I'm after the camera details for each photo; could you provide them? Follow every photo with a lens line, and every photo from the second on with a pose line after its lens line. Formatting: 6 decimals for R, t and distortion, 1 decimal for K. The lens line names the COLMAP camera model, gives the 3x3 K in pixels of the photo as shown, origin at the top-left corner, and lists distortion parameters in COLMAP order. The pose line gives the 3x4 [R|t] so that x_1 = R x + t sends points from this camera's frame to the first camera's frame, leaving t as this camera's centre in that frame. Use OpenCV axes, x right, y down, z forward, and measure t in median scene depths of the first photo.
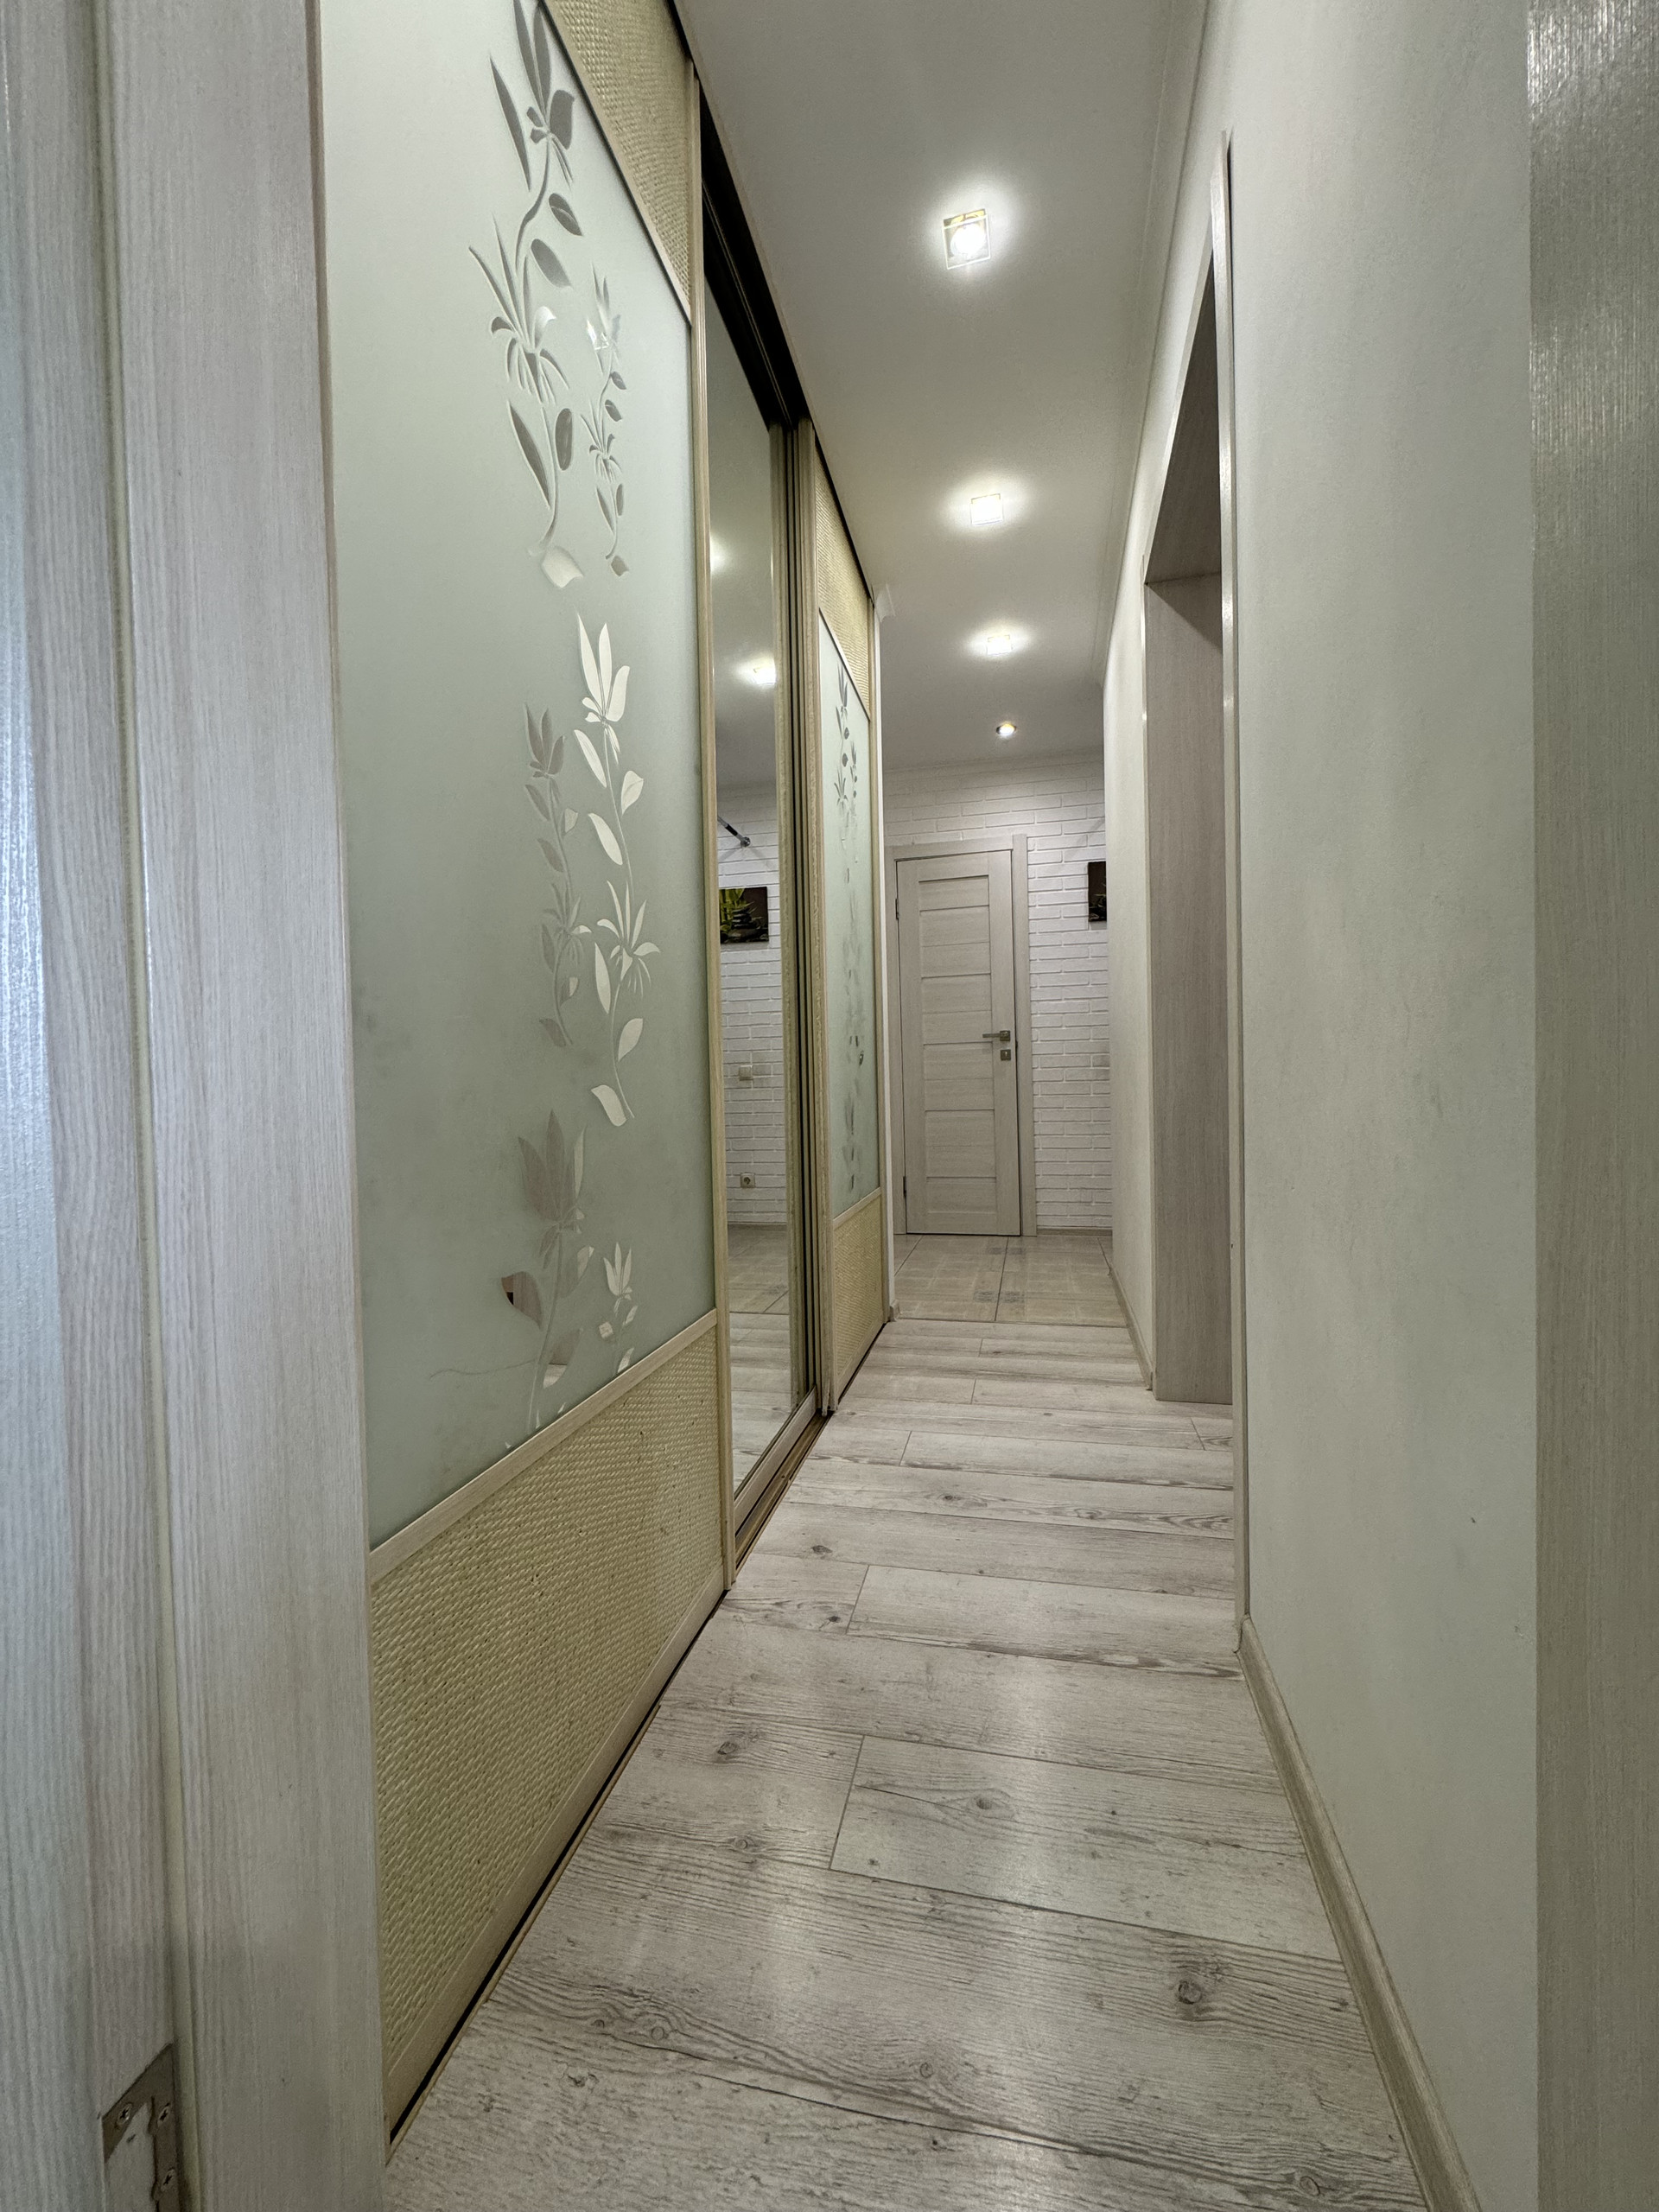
lens RADIAL K [[876.1, 0, 833.0], [0, 876.1, 1100.6], [0, 0, 1]] dist [-0.002284, 0.000260]
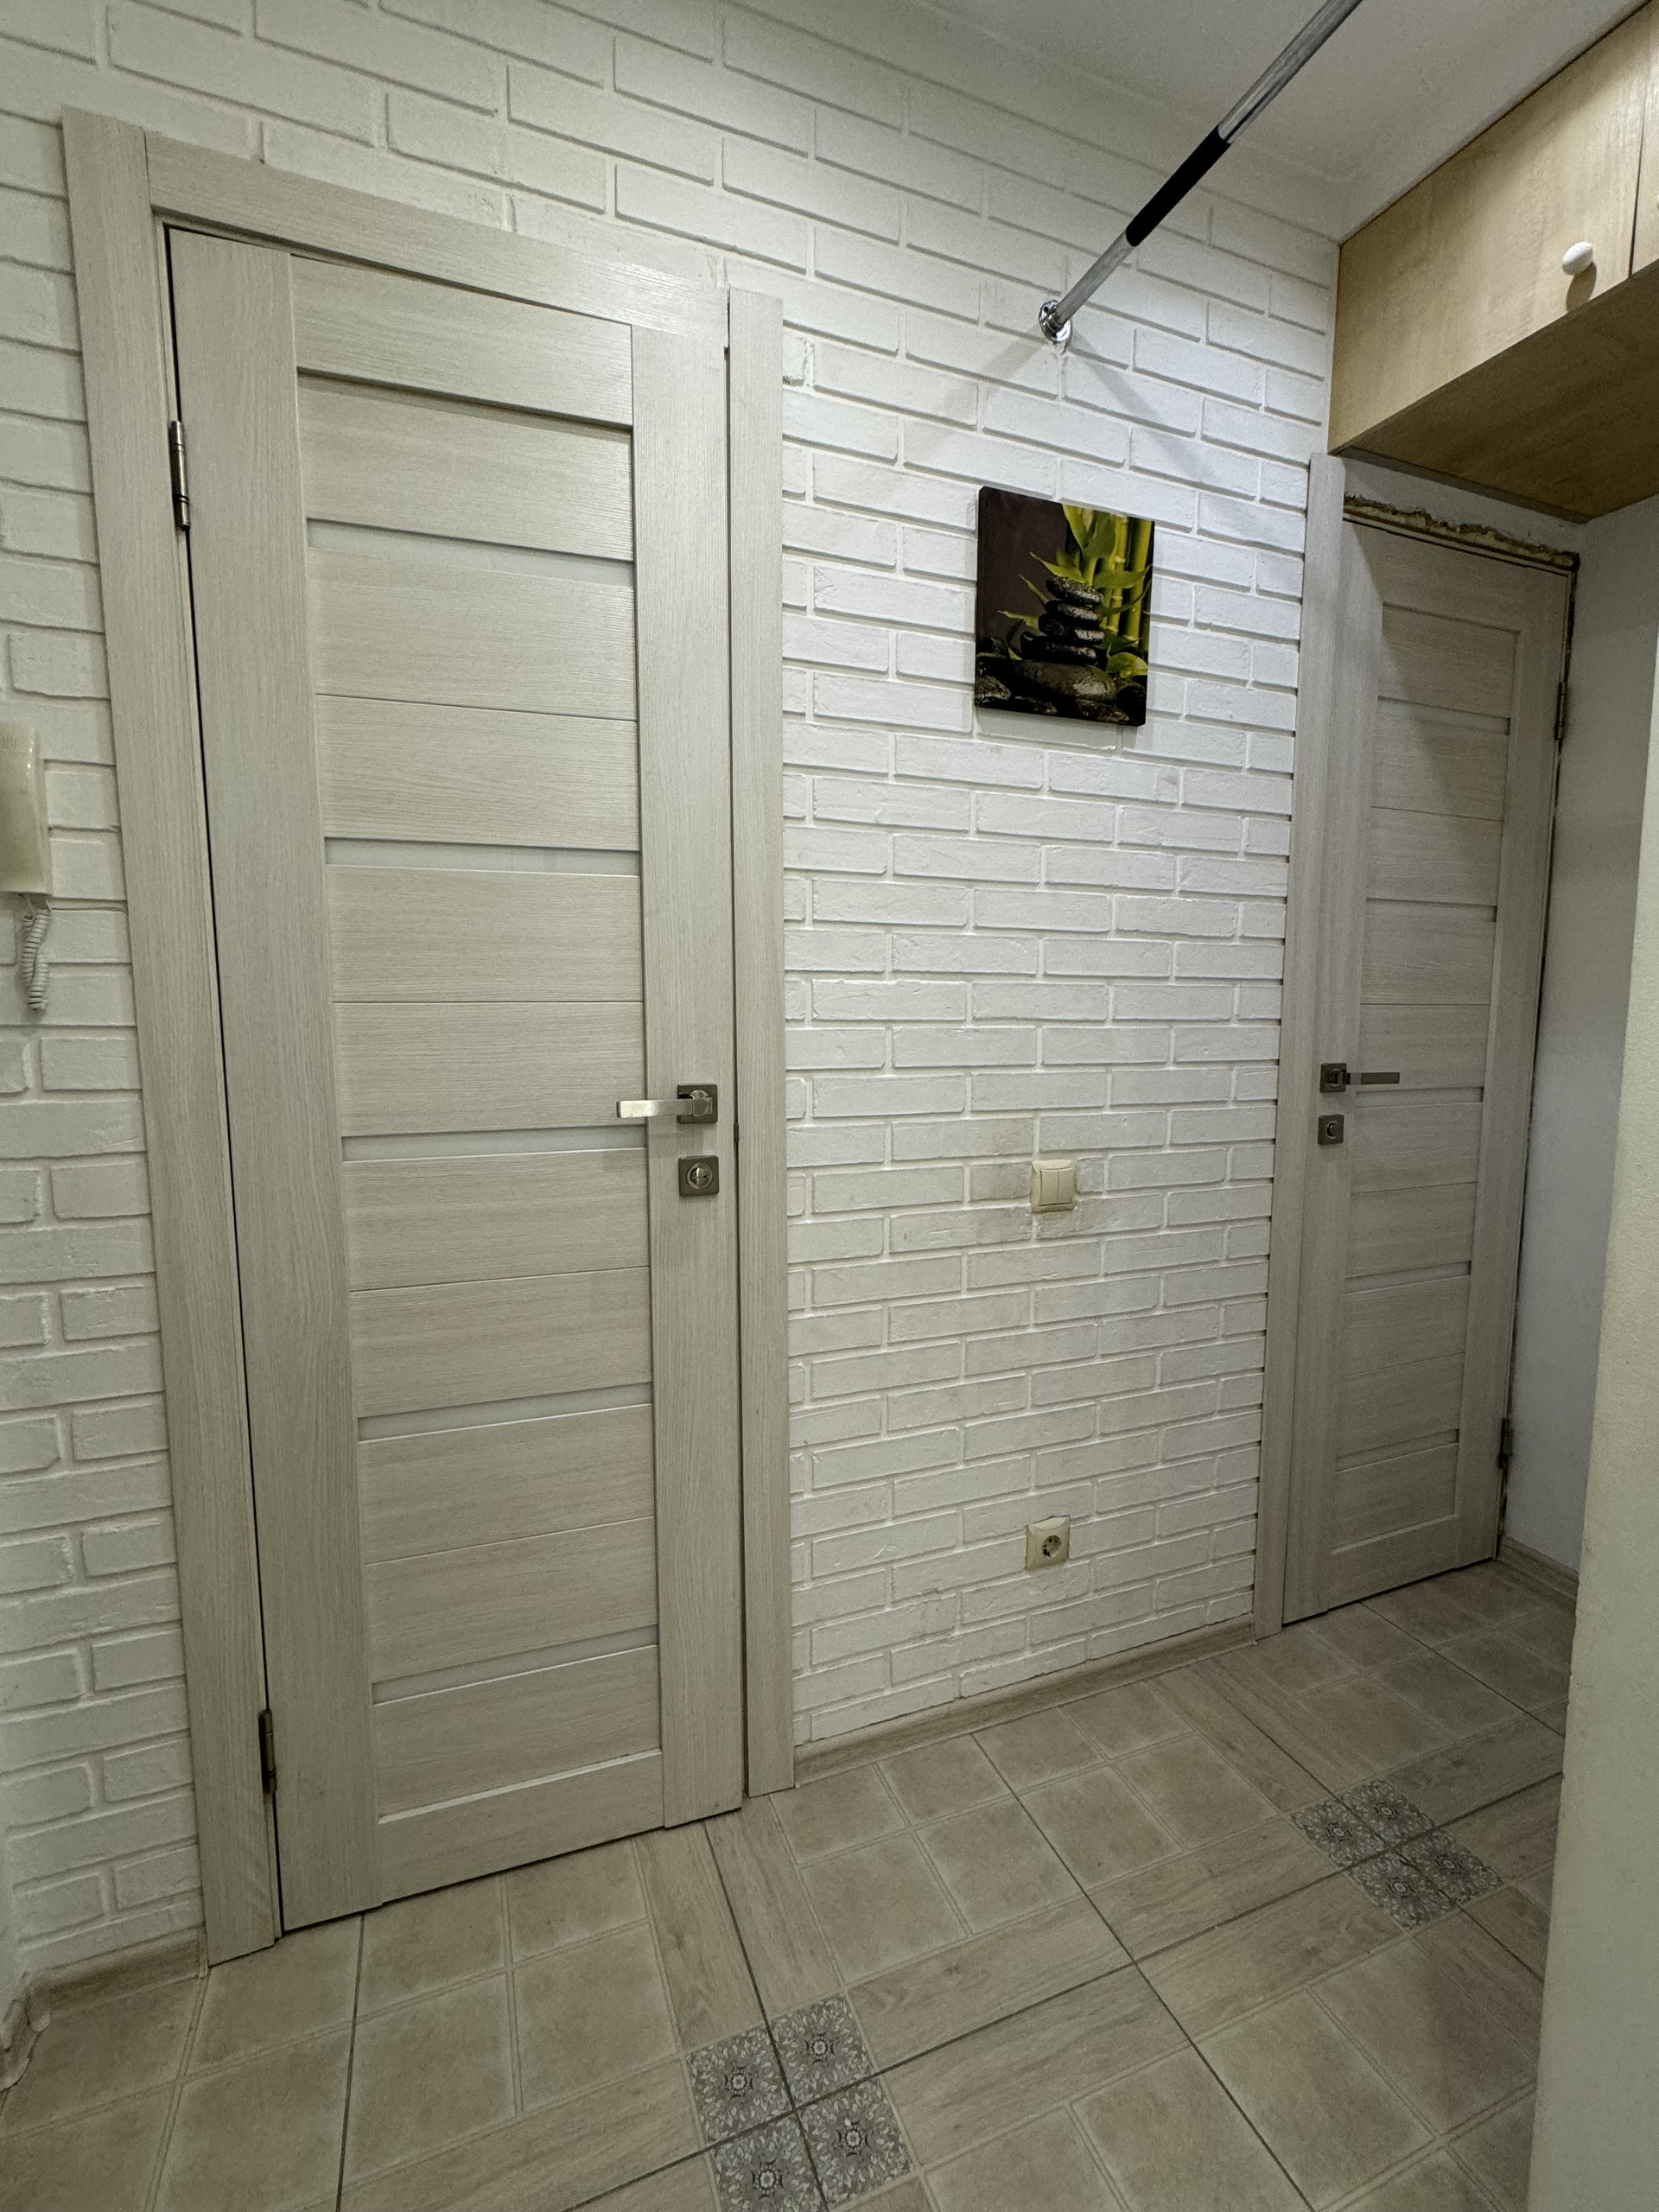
lens RADIAL K [[972.5, 0, 834.1], [0, 972.5, 1106.7], [0, 0, 1]] dist [-0.003369, 0.000162]
pose [[0.823988, -0.035314, 0.565506, 0.068195], [-0.009163, 0.997095, 0.075616, -0.095242], [-0.566534, -0.067489, 0.821270, 0.743601]]
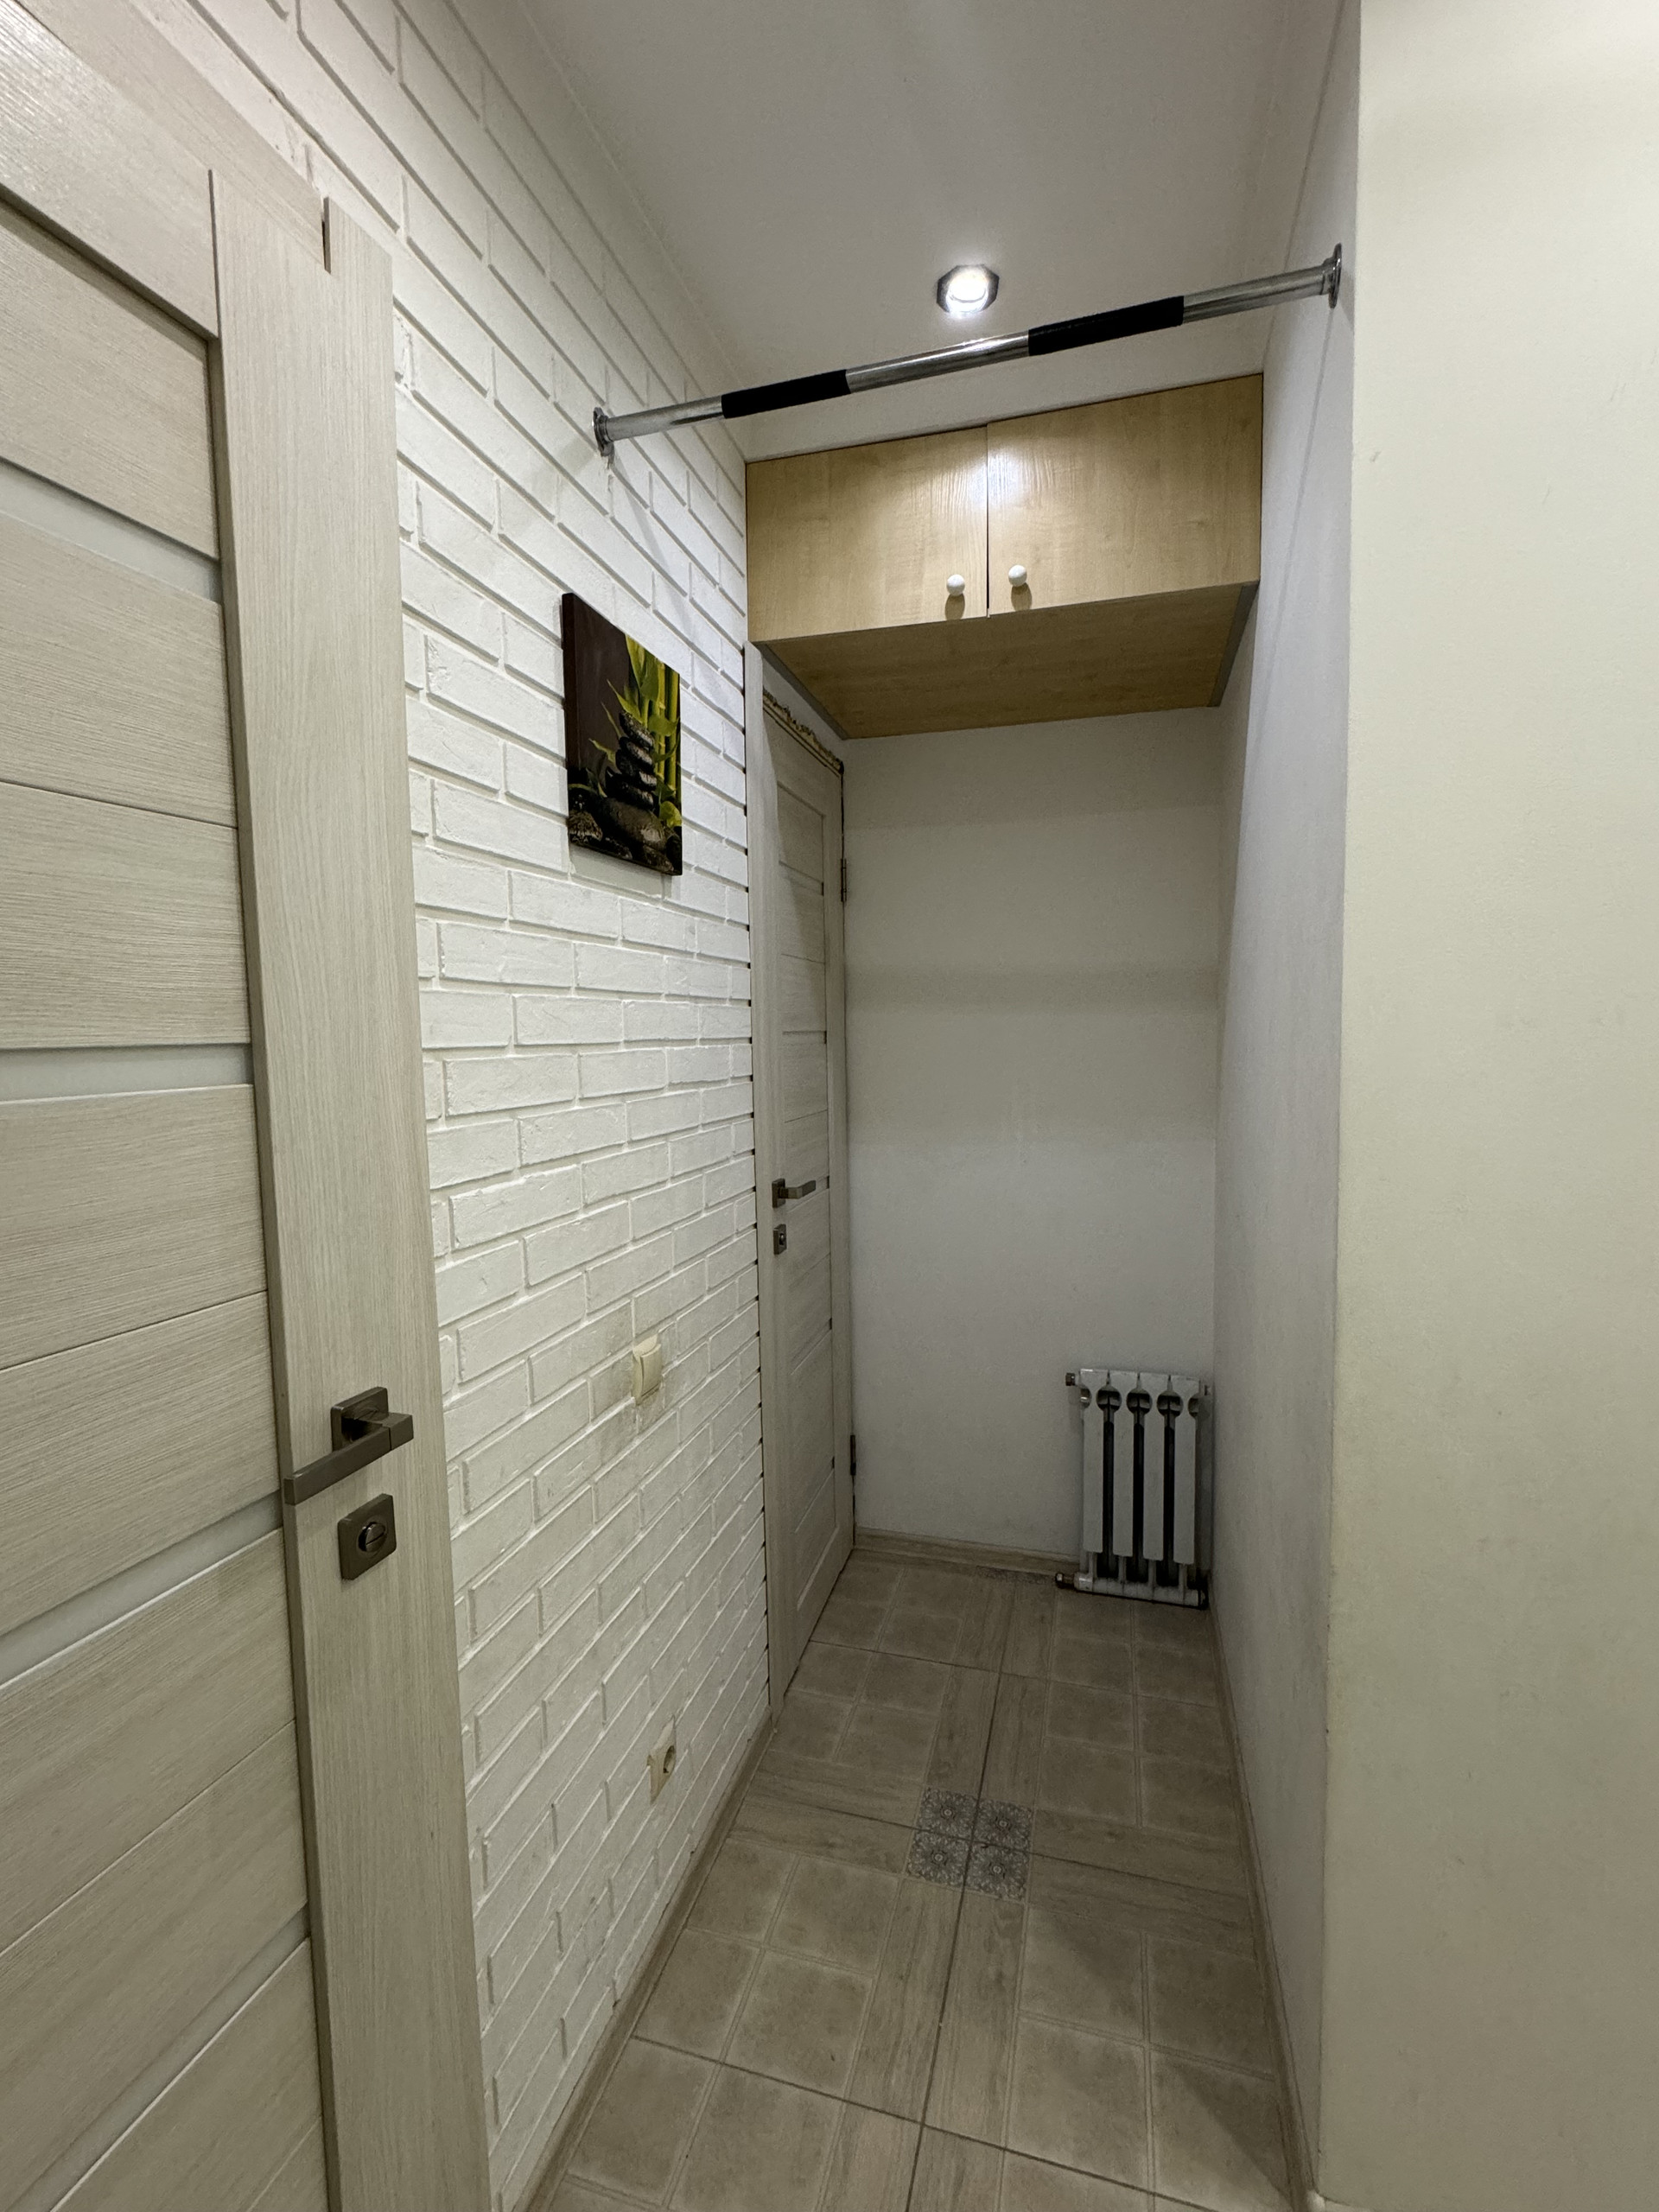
lens RADIAL K [[972.5, 0, 833.4], [0, 972.5, 1102.0], [0, 0, 1]] dist [-0.003369, 0.000162]
pose [[0.052795, -0.054341, 0.997126, 0.022857], [0.035641, 0.997985, 0.052501, -0.141621], [-0.997969, 0.032767, 0.054625, 0.900407]]
